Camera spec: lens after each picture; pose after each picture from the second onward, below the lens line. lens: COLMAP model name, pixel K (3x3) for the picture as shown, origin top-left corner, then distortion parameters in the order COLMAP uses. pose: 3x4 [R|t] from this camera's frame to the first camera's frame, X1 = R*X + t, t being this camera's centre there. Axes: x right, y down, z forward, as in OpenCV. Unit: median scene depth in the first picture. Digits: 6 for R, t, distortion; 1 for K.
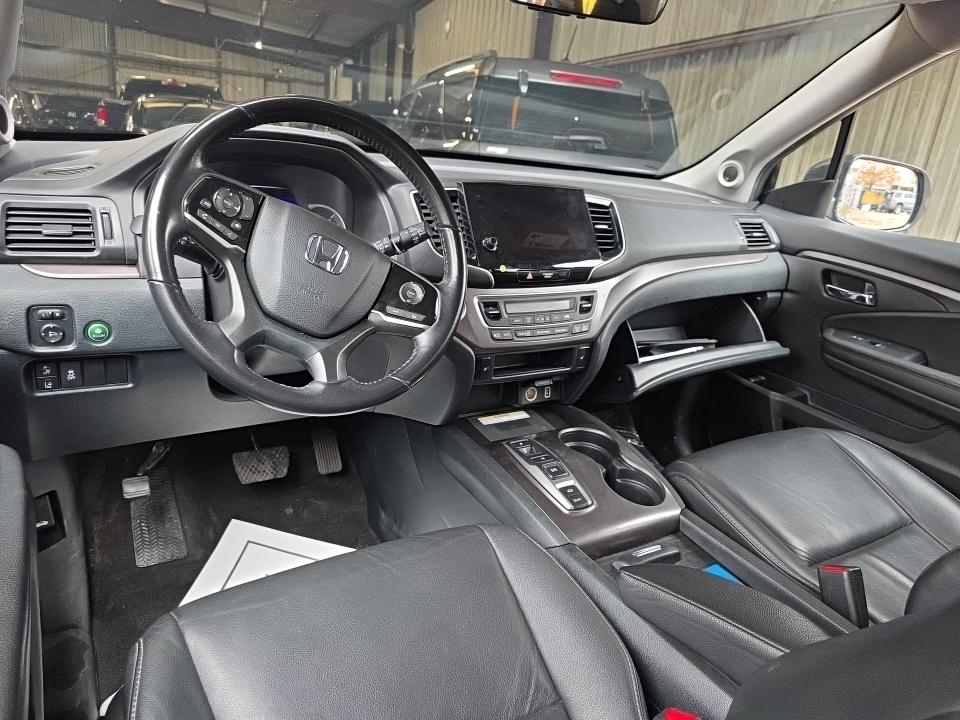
lens RADIAL K [[662.0, 0, 480.0], [0, 662.0, 360.0], [0, 0, 1]] dist [0.000688, -0.049518]
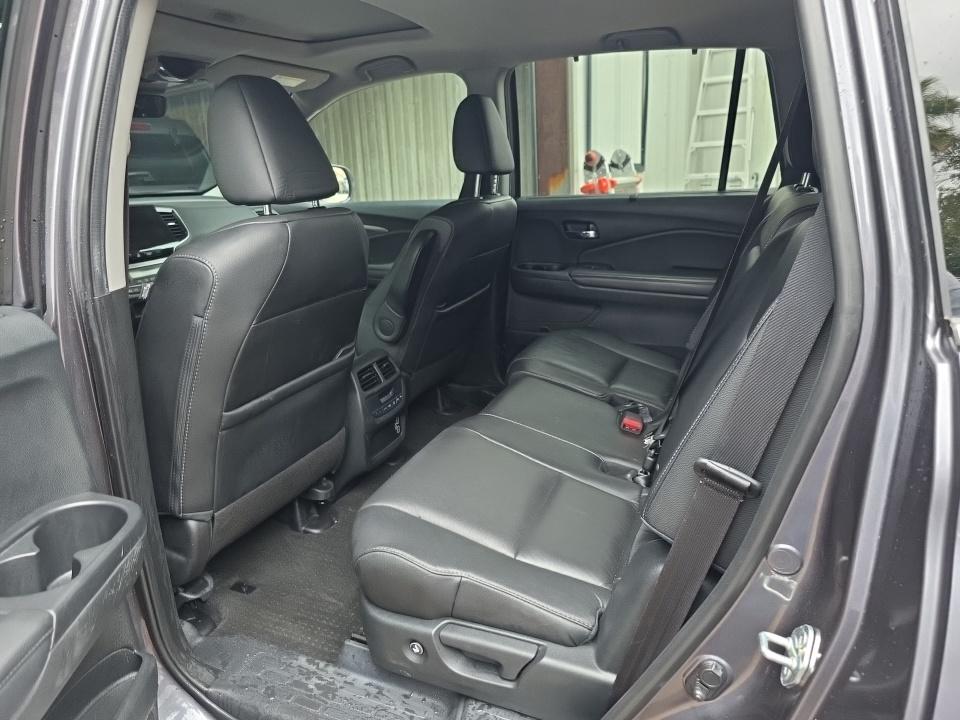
lens RADIAL K [[662.0, 0, 480.0], [0, 662.0, 360.0], [0, 0, 1]] dist [0.000688, -0.049518]
pose [[0.798506, -0.270439, 0.537820, -0.162352], [0.283280, 0.957115, 0.060690, 0.217706], [-0.531169, 0.103892, 0.840872, -0.697080]]
